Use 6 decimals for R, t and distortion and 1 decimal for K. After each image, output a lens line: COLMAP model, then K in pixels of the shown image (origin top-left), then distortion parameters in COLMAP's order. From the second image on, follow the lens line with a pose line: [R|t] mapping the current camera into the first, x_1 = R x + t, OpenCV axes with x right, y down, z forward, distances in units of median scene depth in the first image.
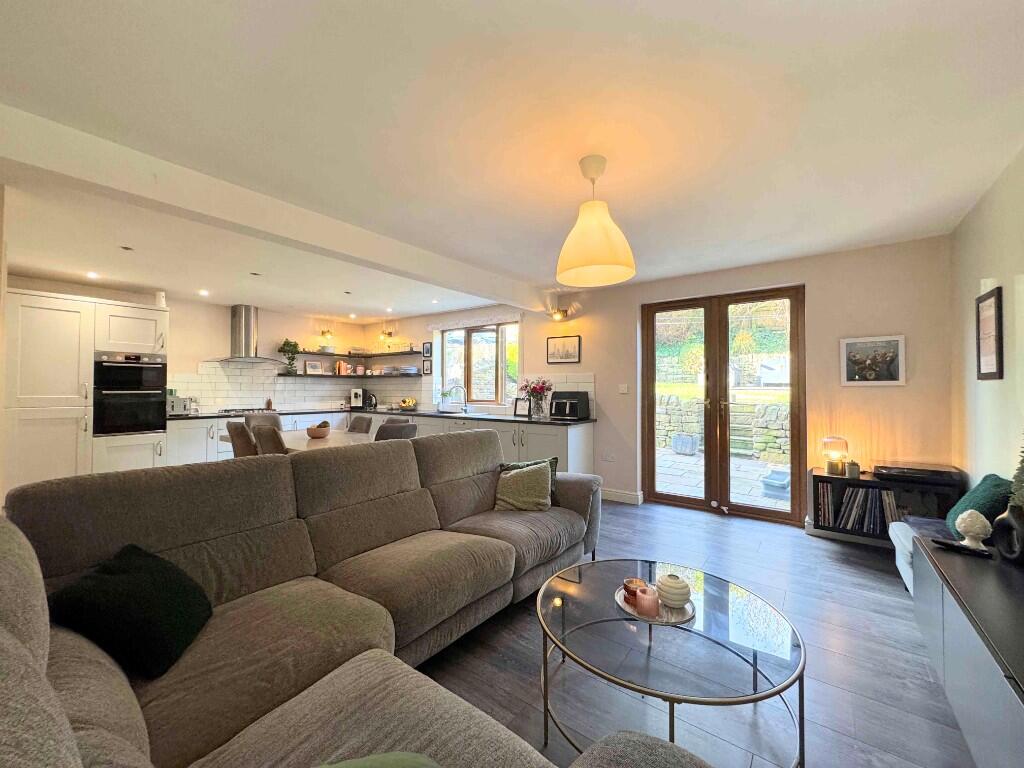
lens RADIAL K [[410.3, 0, 510.8], [0, 410.3, 383.4], [0, 0, 1]] dist [-0.002070, -0.000198]
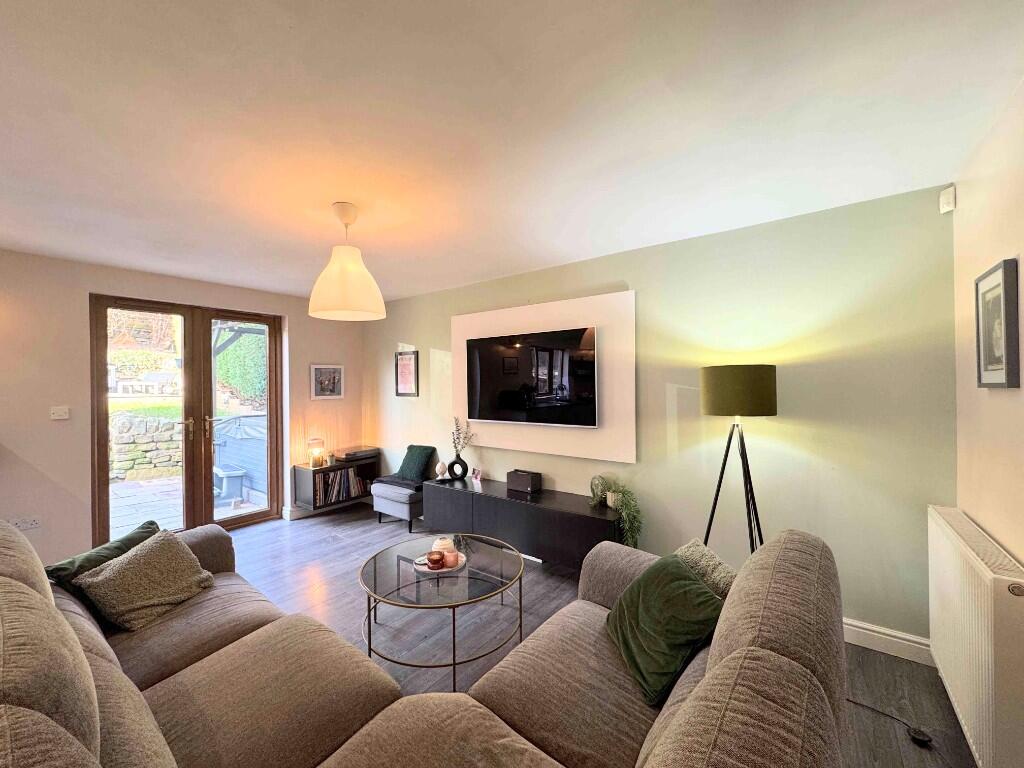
lens RADIAL K [[410.3, 0, 510.8], [0, 410.3, 383.4], [0, 0, 1]] dist [-0.002070, -0.000198]
pose [[-0.001275, -0.001995, 0.999997, -0.285414], [-0.004666, 0.999987, 0.001989, -0.028636], [-0.999988, -0.004664, -0.001285, 0.187931]]
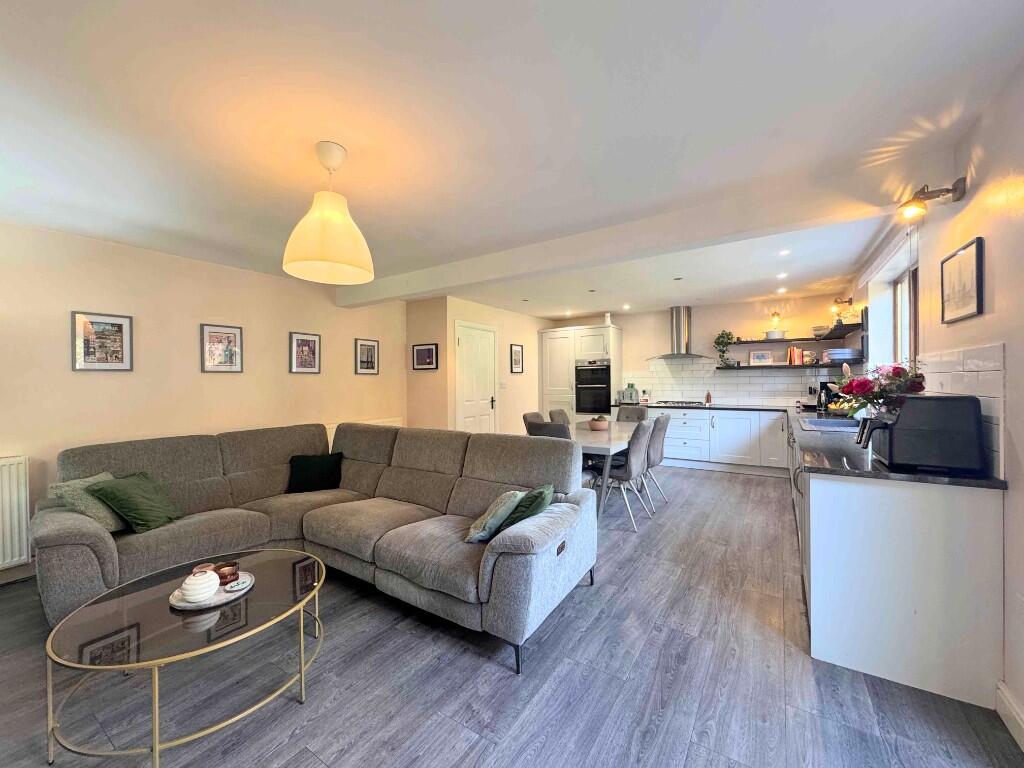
lens RADIAL K [[410.3, 0, 510.8], [0, 410.3, 383.4], [0, 0, 1]] dist [-0.002070, -0.000198]
pose [[0.076985, 0.002557, -0.997029, 0.380250], [0.024981, 0.999678, 0.004493, -0.001523], [0.996719, -0.025252, 0.076897, 0.432645]]
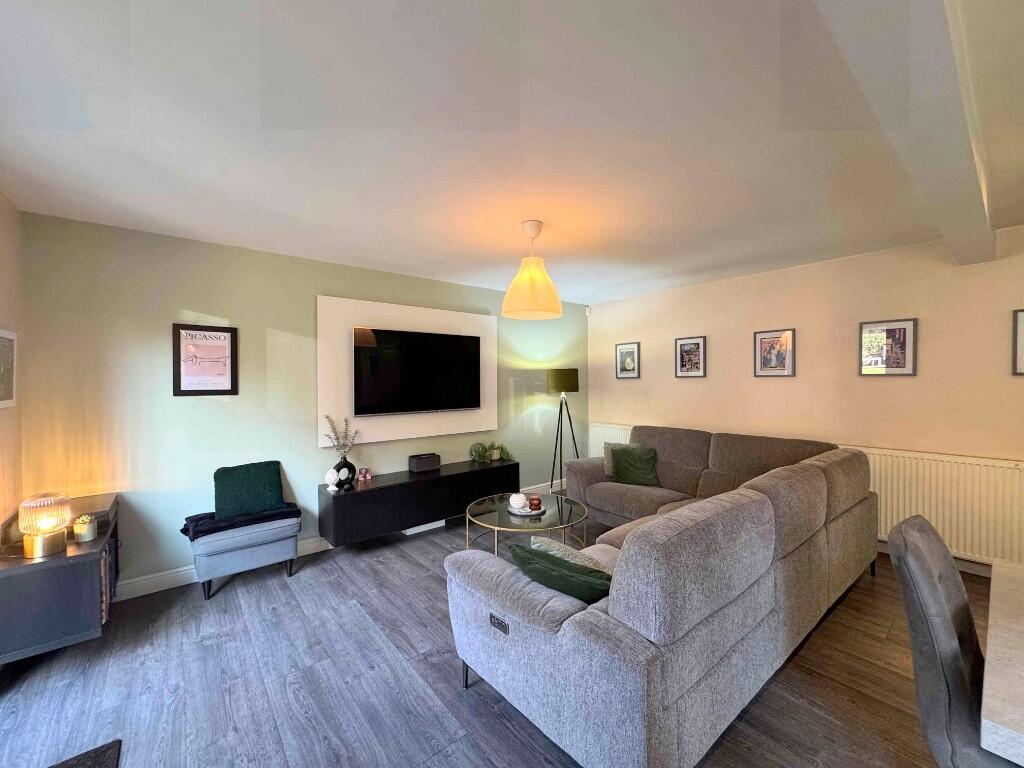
lens RADIAL K [[410.3, 0, 510.8], [0, 410.3, 383.4], [0, 0, 1]] dist [-0.002070, -0.000198]
pose [[-0.973741, 0.005167, 0.227600, -0.008106], [0.003933, 0.999975, -0.005875, -0.013078], [-0.227625, -0.004826, -0.973737, 0.737626]]
